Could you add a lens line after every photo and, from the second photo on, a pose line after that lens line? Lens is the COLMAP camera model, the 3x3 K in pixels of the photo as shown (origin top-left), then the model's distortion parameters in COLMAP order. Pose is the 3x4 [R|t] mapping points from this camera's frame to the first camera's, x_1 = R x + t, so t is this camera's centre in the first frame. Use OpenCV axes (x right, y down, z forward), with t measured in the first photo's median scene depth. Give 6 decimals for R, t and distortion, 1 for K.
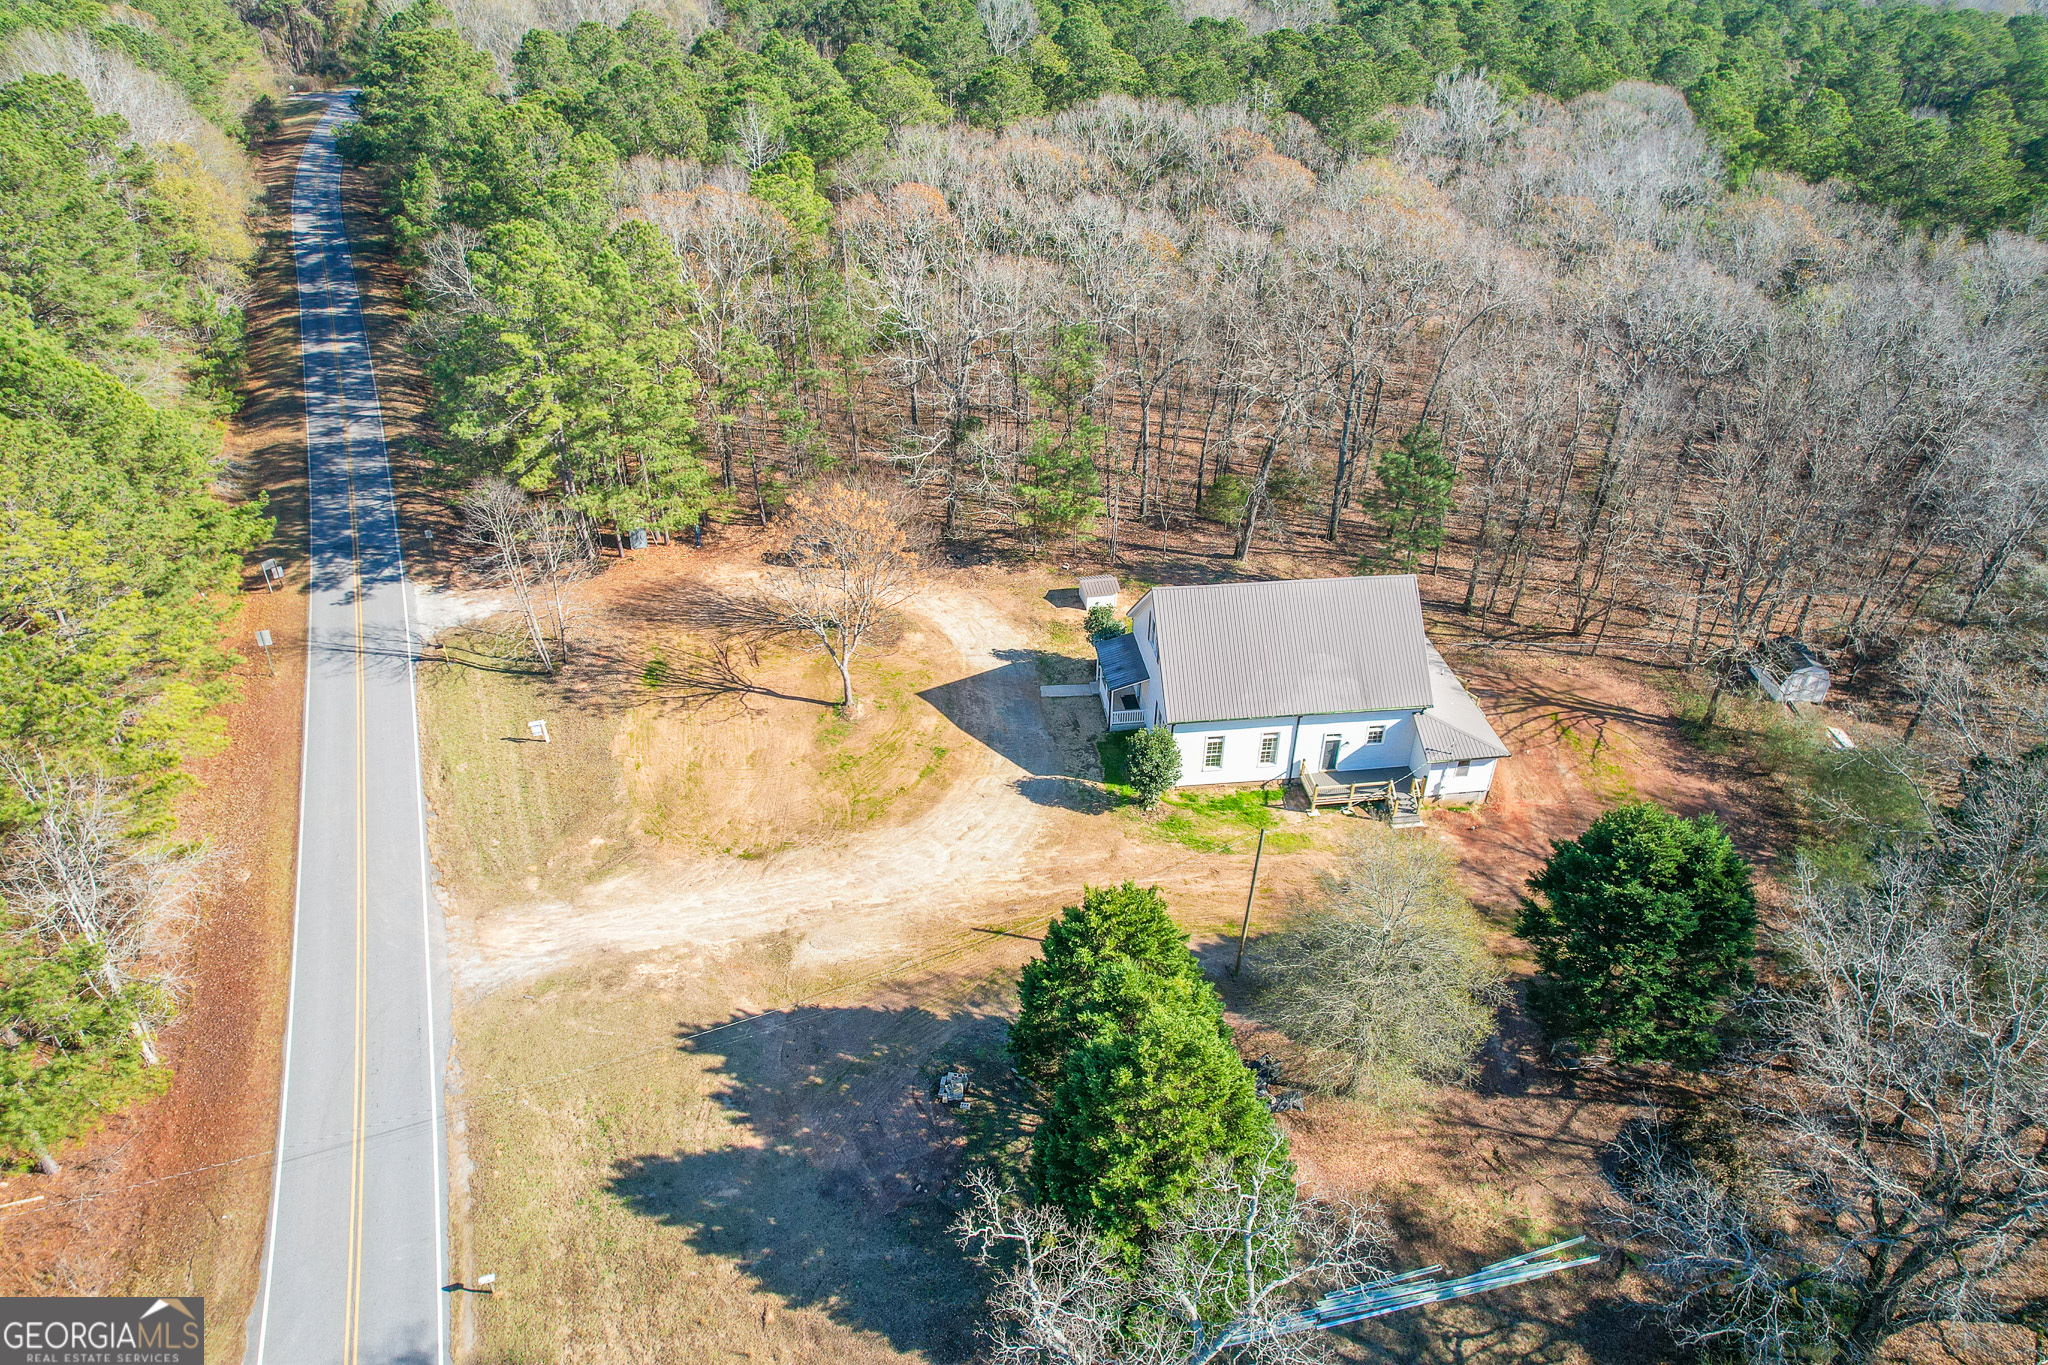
lens RADIAL K [[1312.0, 0, 1031.4], [0, 1312.0, 675.4], [0, 0, 1]] dist [-0.070529, 0.060781]
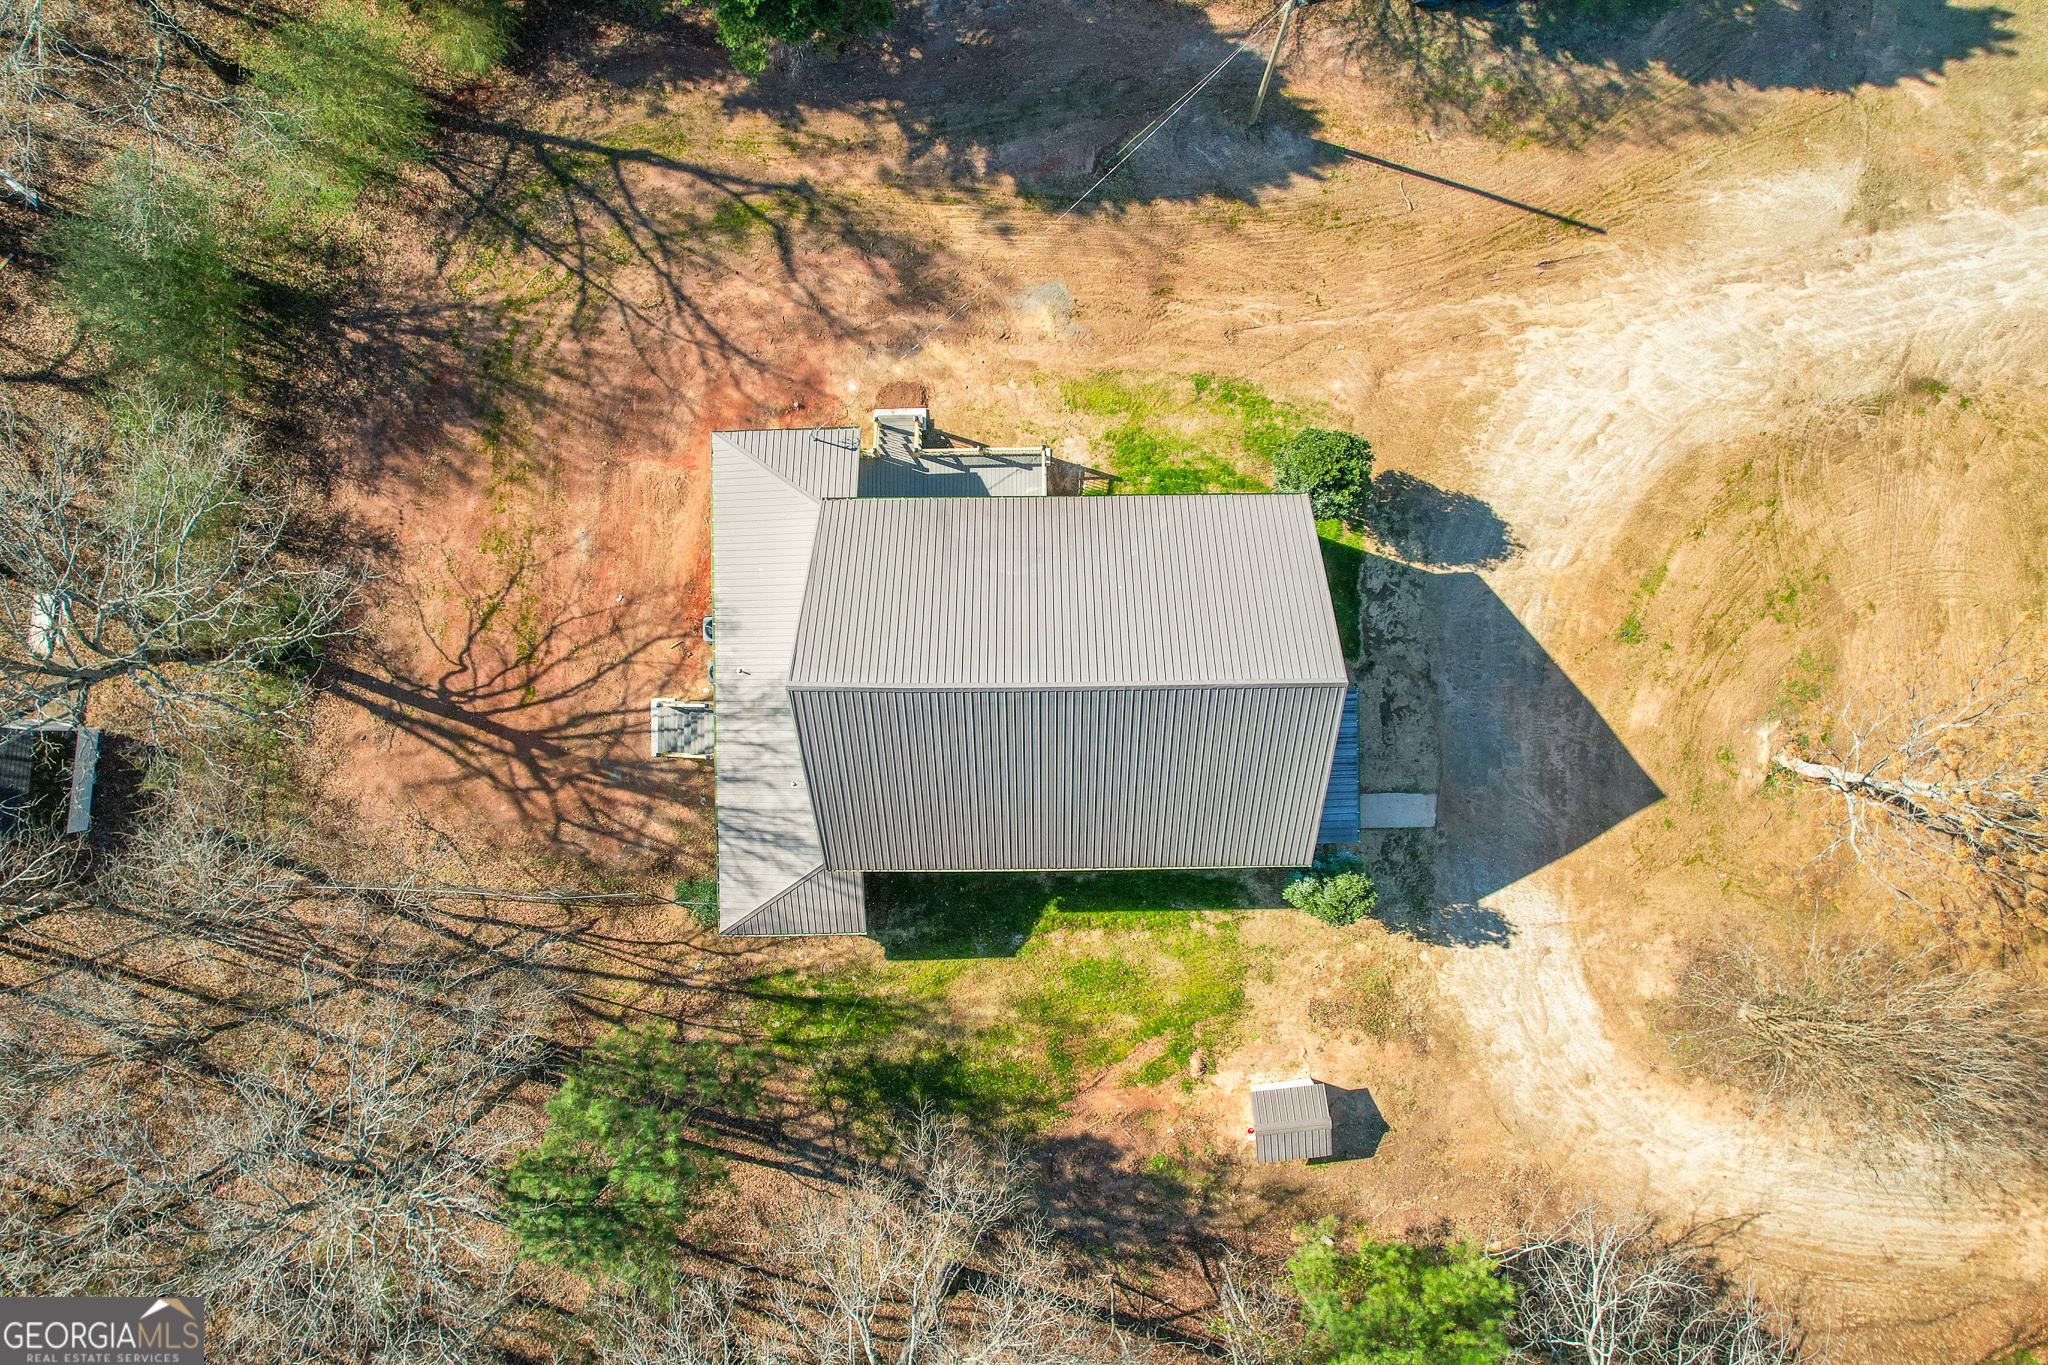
lens RADIAL K [[1312.0, 0, 1038.4], [0, 1312.0, 683.9], [0, 0, 1]] dist [-0.070529, 0.060781]
pose [[-0.992875, -0.118628, -0.011253, 0.245016], [0.057581, -0.560318, 0.826274, -0.554594], [-0.104325, 0.819739, 0.563156, 0.852493]]
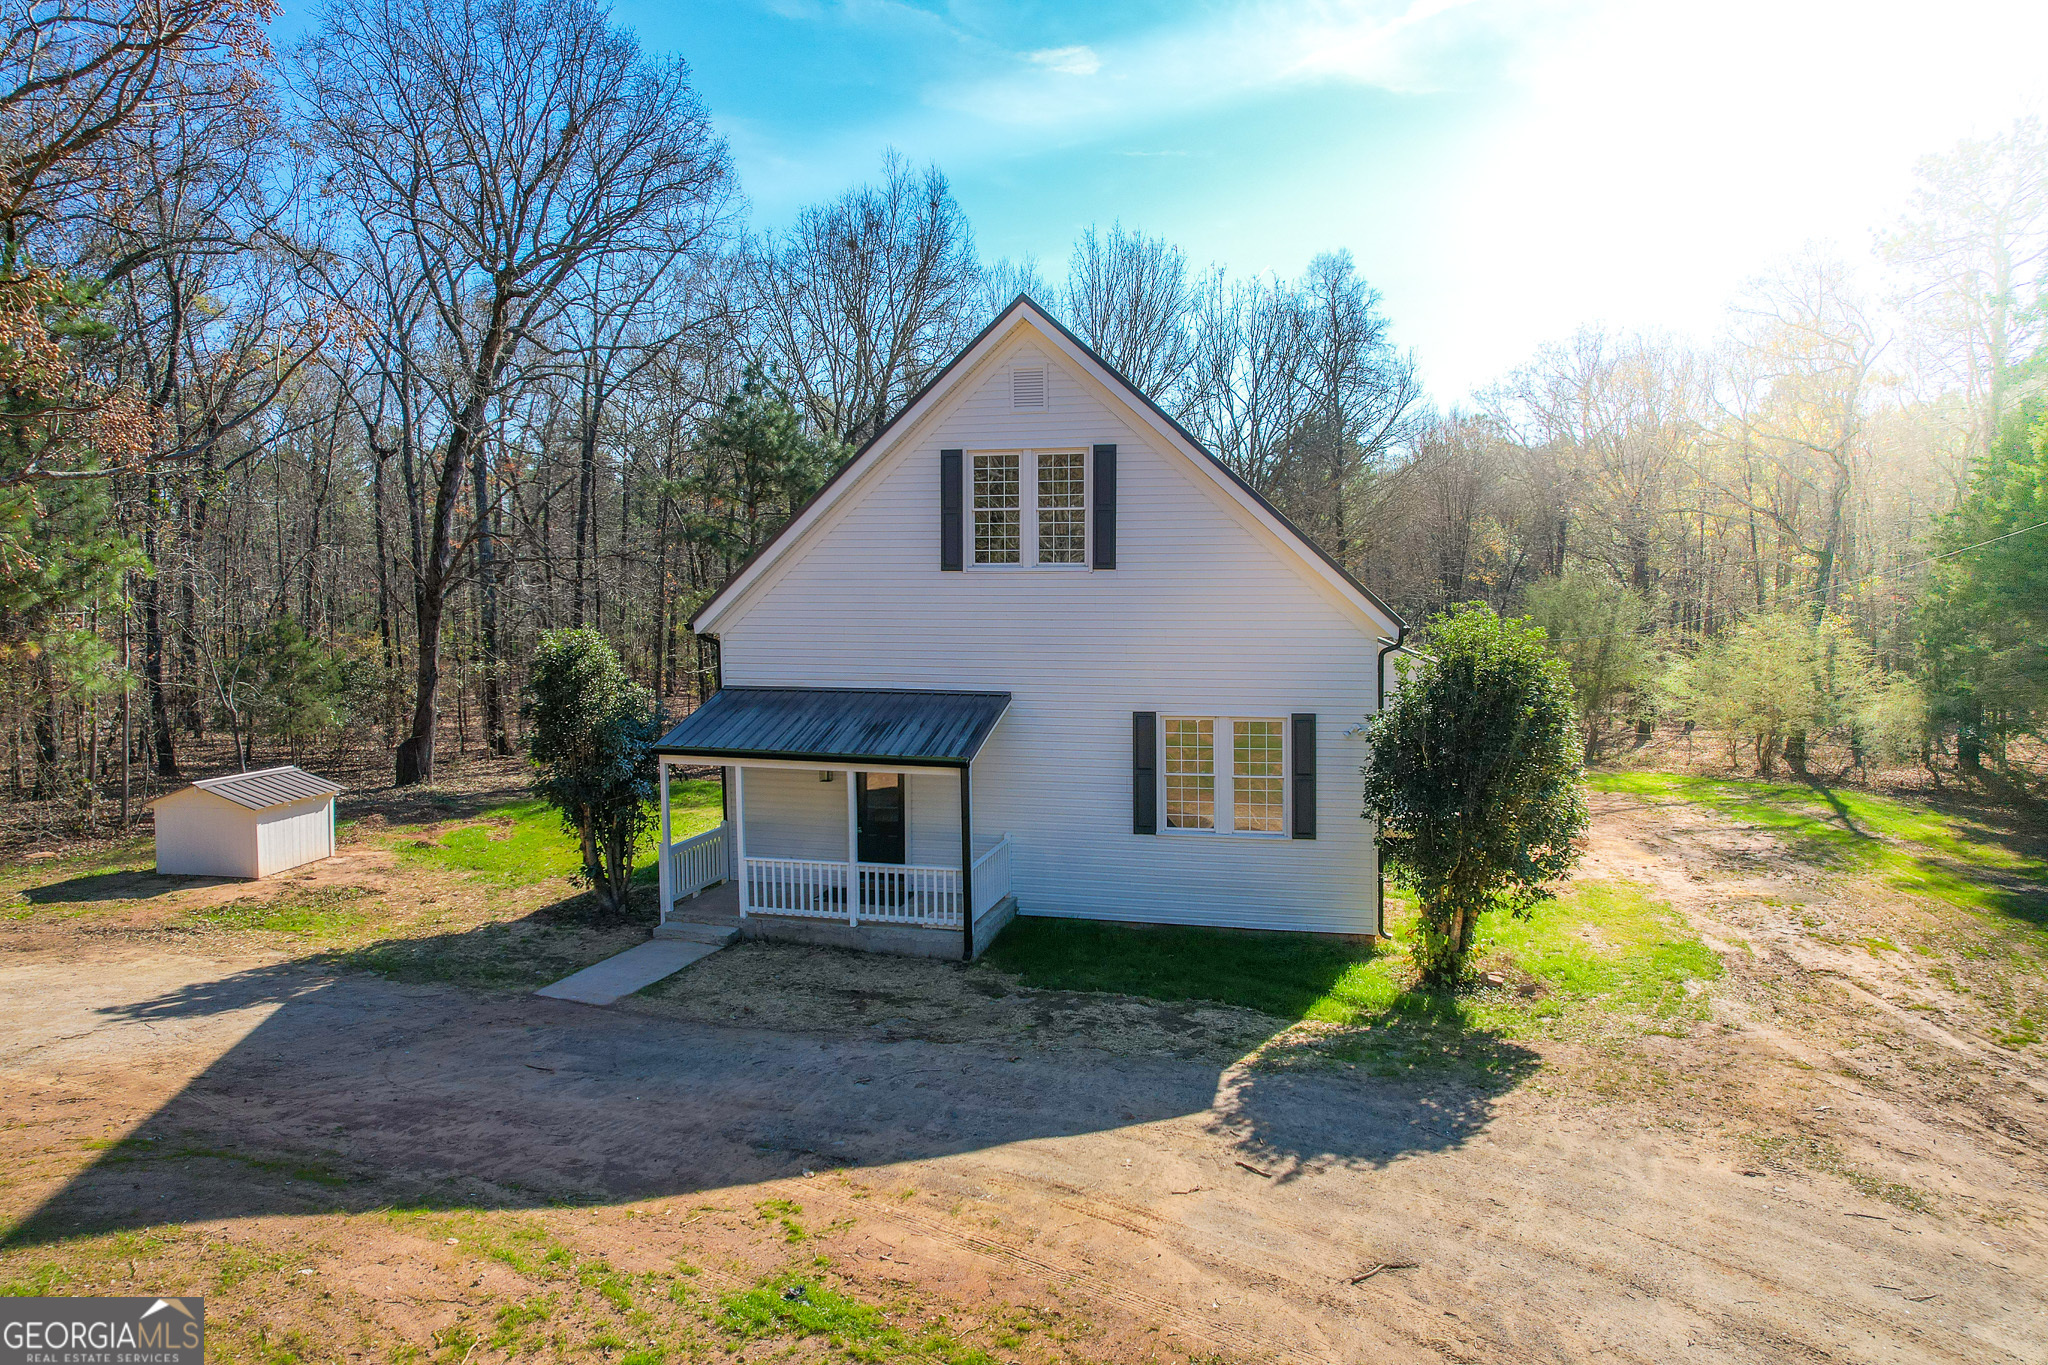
lens RADIAL K [[1312.0, 0, 1026.2], [0, 1312.0, 673.6], [0, 0, 1]] dist [-0.070529, 0.060781]
pose [[0.366302, -0.082626, 0.926820, -0.196384], [0.525136, 0.840623, -0.132605, 0.043933], [-0.768150, 0.535280, 0.351312, 1.094097]]
